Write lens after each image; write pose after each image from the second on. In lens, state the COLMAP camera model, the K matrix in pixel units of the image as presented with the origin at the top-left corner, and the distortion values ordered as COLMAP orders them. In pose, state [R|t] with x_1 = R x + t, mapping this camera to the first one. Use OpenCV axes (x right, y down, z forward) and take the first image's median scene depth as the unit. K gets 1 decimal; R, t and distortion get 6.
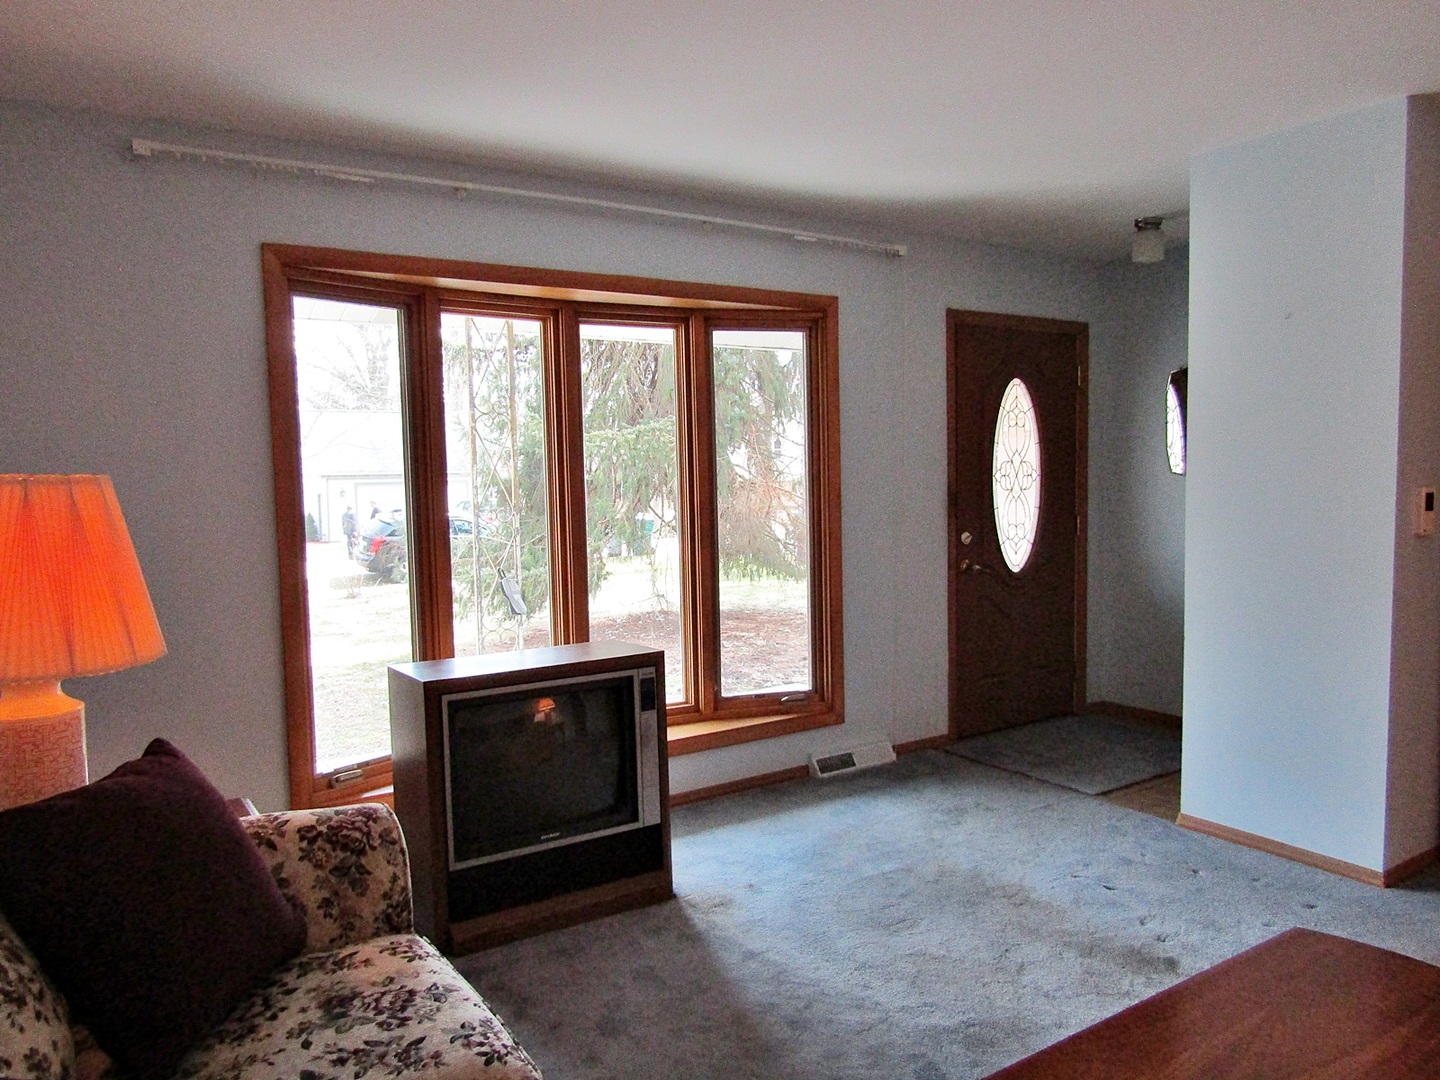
lens RADIAL K [[1023.4, 0, 722.8], [0, 1023.4, 534.1], [0, 0, 1]] dist [-0.007190, 0.006124]
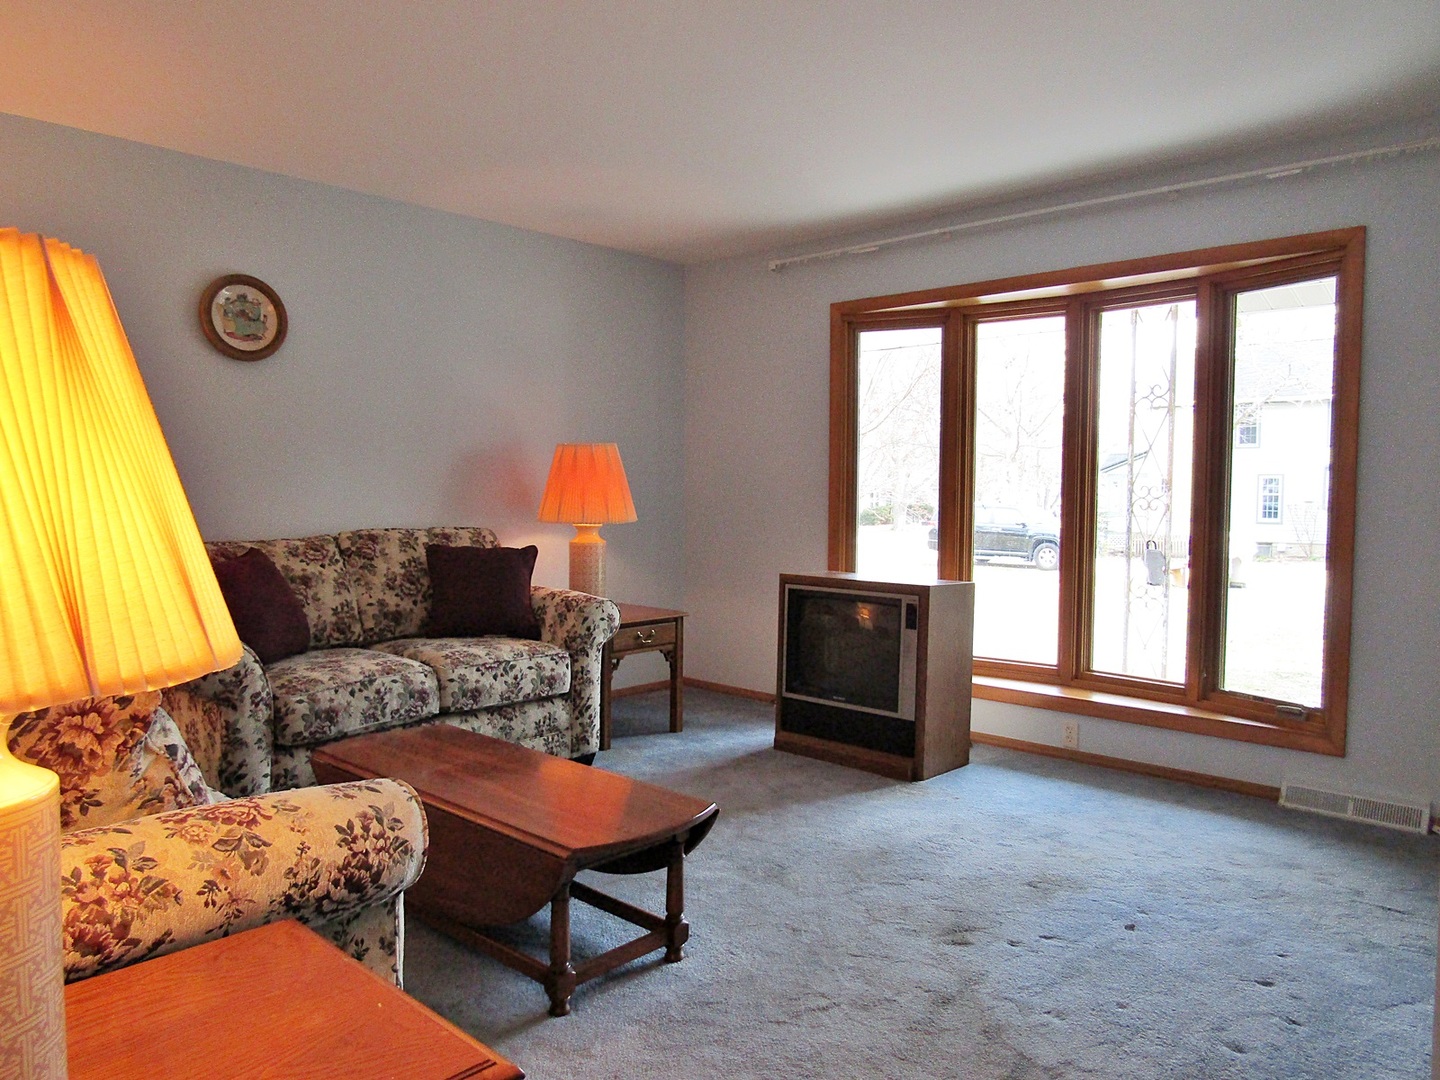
lens RADIAL K [[1023.4, 0, 713.5], [0, 1023.4, 535.2], [0, 0, 1]] dist [-0.007190, 0.006124]
pose [[0.236228, 0.066983, -0.969386, 0.956943], [-0.074478, 0.995935, 0.050668, 0.009182], [0.968839, 0.060229, 0.240257, 0.397378]]
